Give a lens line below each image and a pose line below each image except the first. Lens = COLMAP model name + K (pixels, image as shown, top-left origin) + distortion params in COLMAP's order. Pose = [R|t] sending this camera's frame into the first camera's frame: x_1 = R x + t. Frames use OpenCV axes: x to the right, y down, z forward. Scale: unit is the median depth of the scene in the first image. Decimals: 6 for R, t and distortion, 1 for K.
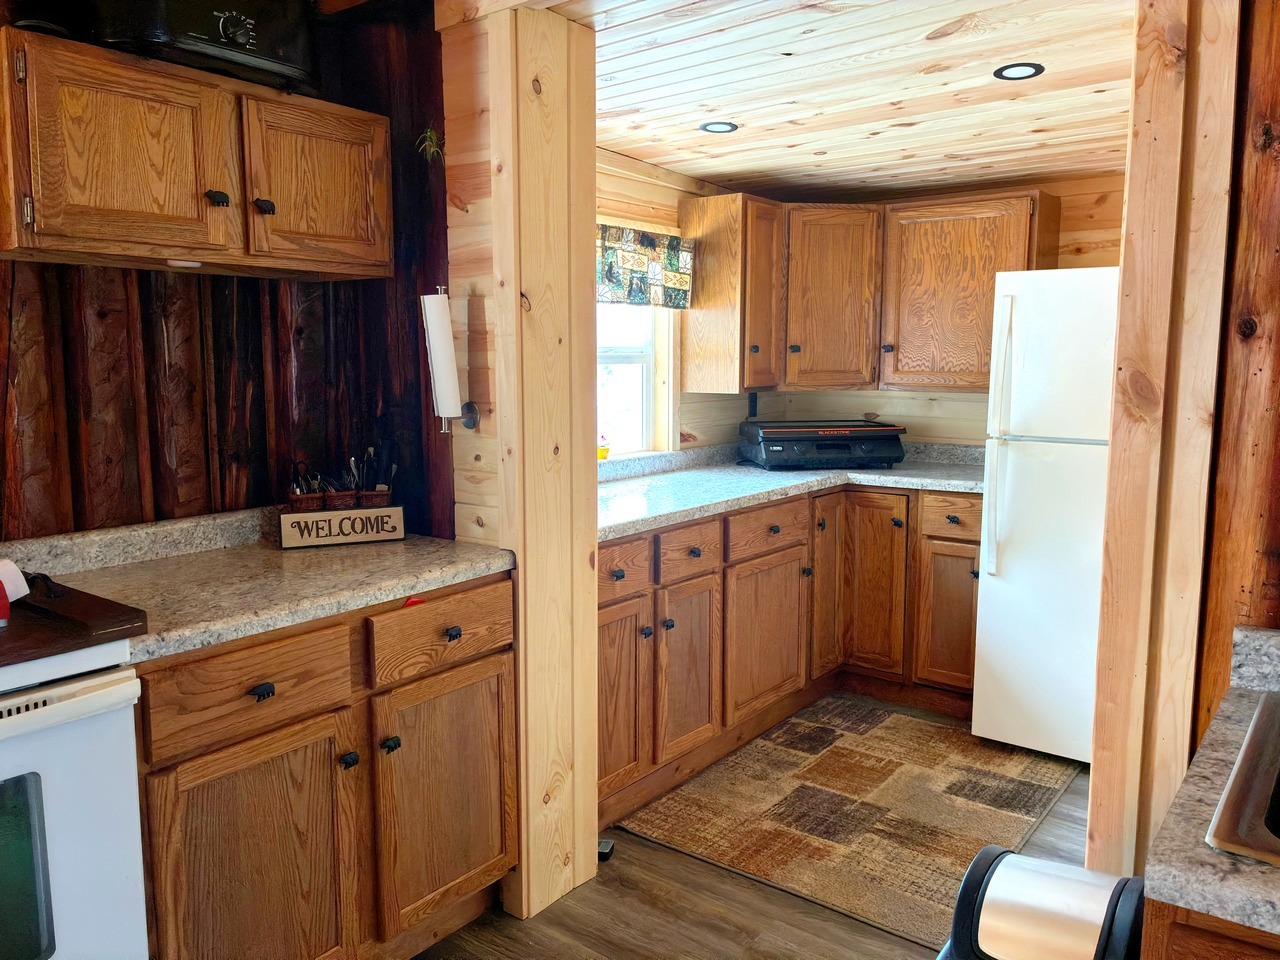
lens RADIAL K [[964.9, 0, 643.2], [0, 964.9, 473.6], [0, 0, 1]] dist [0.019507, -0.021045]
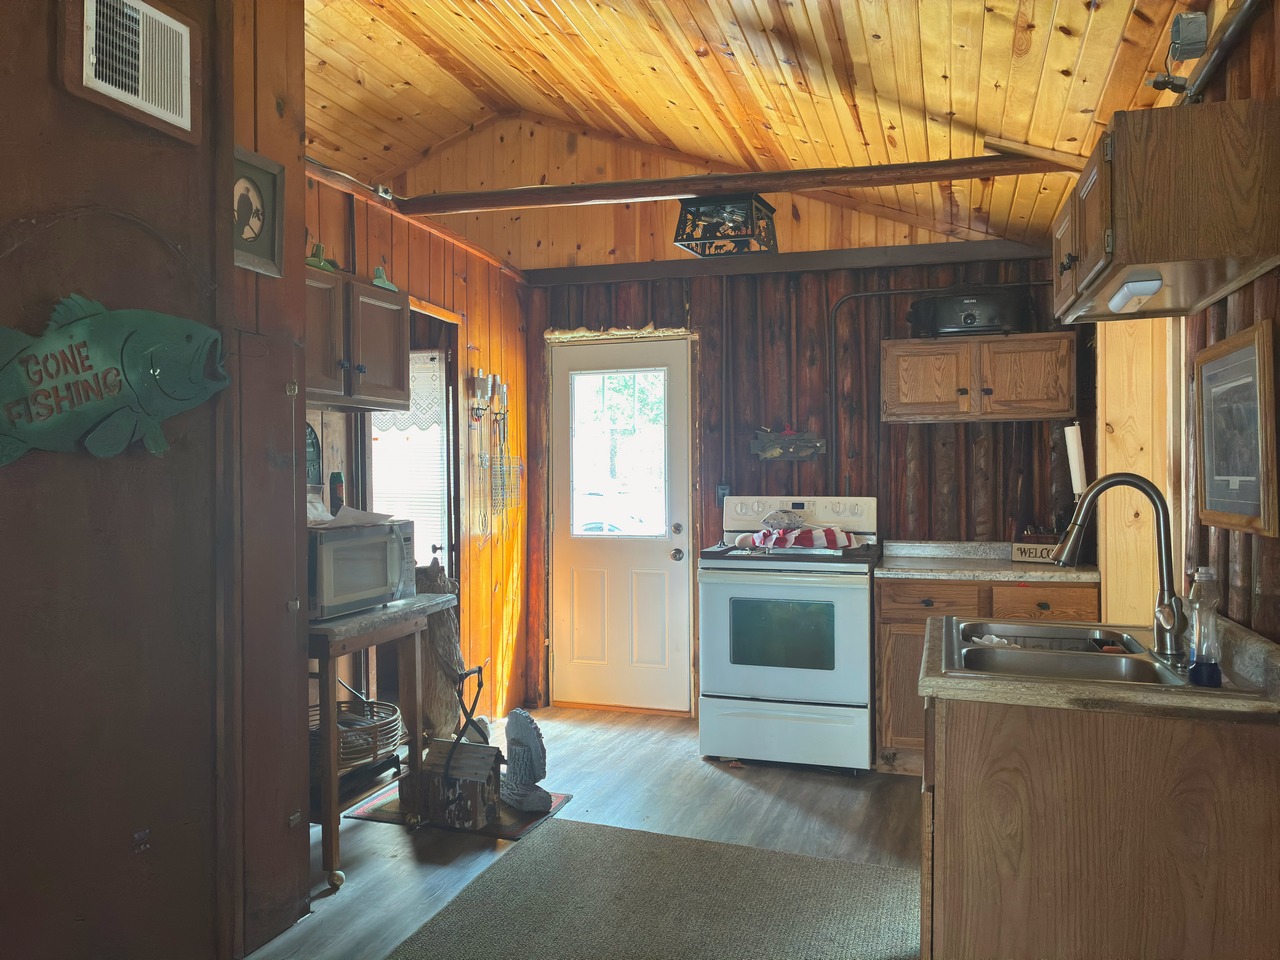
lens RADIAL K [[964.9, 0, 640.2], [0, 964.9, 477.4], [0, 0, 1]] dist [0.019507, -0.021045]
pose [[0.338012, -0.002331, -0.941139, 1.290399], [-0.104361, 0.993737, -0.039943, 0.072579], [0.935338, 0.111719, 0.335651, -0.386801]]
